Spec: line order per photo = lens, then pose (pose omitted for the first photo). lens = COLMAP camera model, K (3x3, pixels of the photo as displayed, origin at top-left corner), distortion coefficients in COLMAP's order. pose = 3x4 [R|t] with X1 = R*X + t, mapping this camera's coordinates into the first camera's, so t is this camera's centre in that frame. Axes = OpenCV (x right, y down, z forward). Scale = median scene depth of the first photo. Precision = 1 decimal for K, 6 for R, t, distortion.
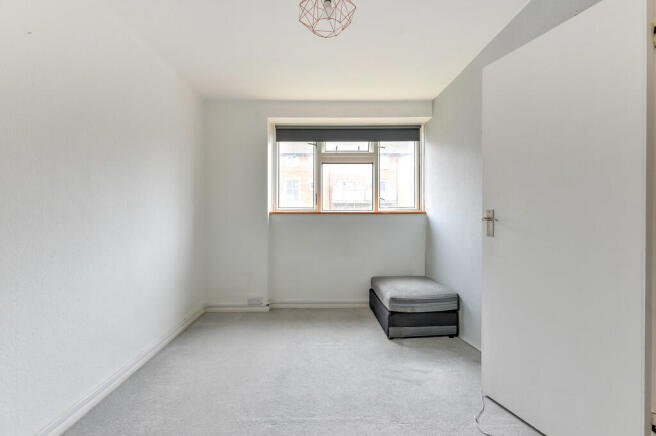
lens RADIAL K [[299.9, 0, 328.0], [0, 299.9, 218.0], [0, 0, 1]] dist [-0.000203, -0.000958]
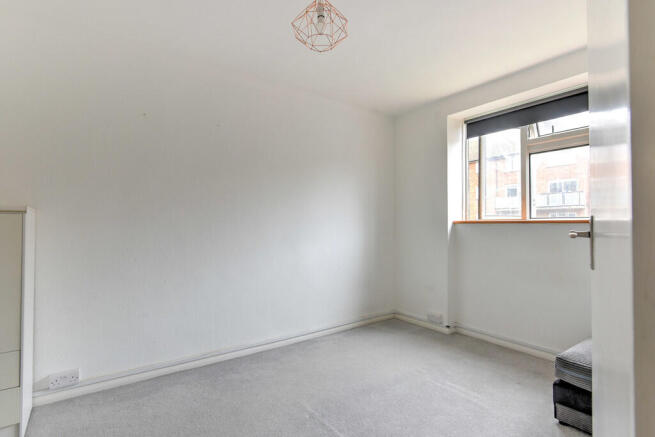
lens RADIAL K [[319.6, 0, 327.5], [0, 319.6, 218.5], [0, 0, 1]] dist [-0.000257, -0.000270]
pose [[0.578555, -0.012673, -0.815545, 0.365040], [-0.007328, 0.999758, -0.020734, -0.005304], [0.815610, 0.017972, 0.578323, 0.162479]]
